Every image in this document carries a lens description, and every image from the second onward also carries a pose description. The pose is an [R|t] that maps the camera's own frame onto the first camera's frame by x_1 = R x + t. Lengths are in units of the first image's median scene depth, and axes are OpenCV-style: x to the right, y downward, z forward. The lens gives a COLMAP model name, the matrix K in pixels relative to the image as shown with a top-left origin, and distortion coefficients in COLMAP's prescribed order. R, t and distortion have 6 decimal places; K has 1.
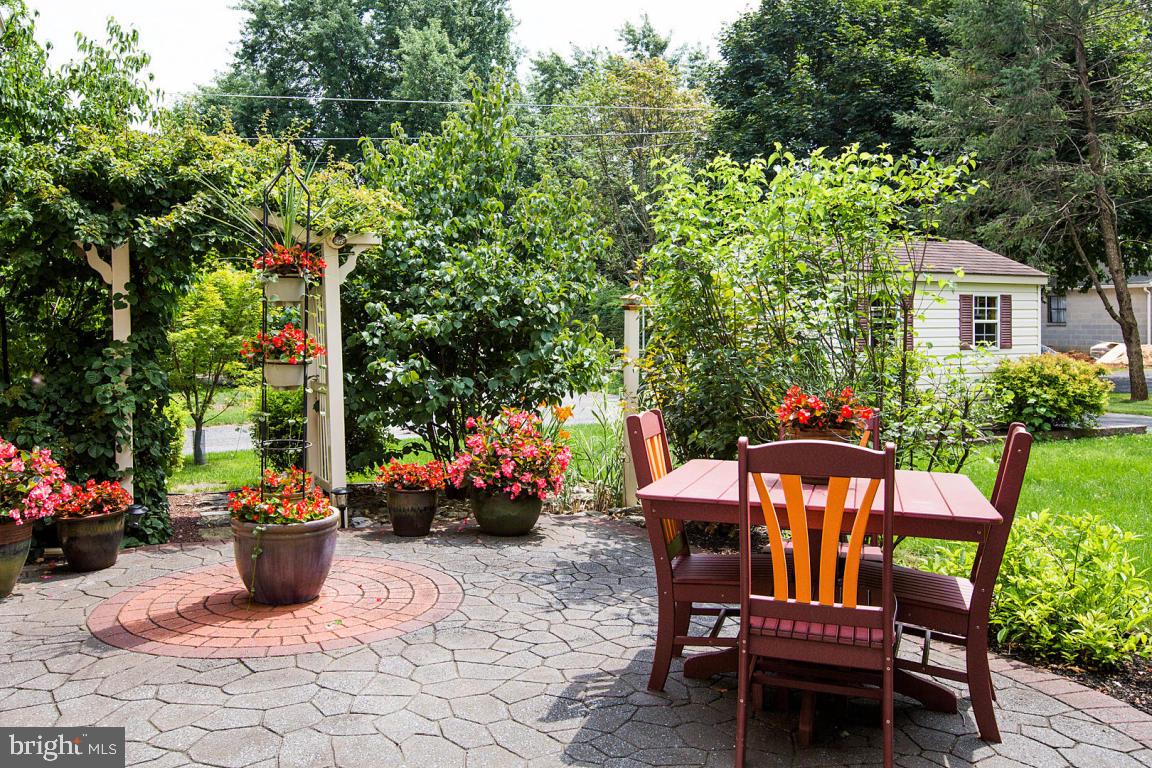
lens RADIAL K [[924.4, 0, 551.9], [0, 924.4, 328.8], [0, 0, 1]] dist [0.004133, 0.010780]
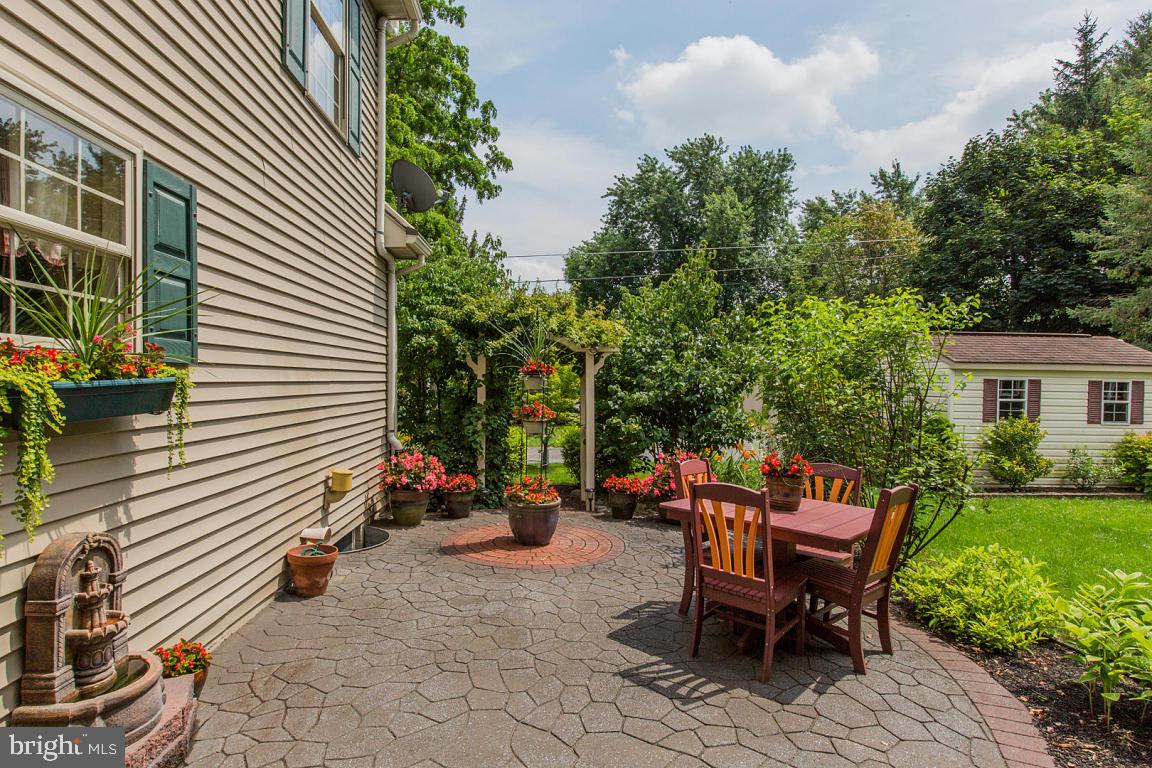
lens RADIAL K [[604.9, 0, 572.6], [0, 604.9, 392.2], [0, 0, 1]] dist [0.003573, -0.001310]
pose [[0.920180, 0.024023, -0.390757, 0.187304], [-0.020942, 0.999707, 0.012144, -0.026962], [0.390934, -0.002992, 0.920414, -0.088323]]
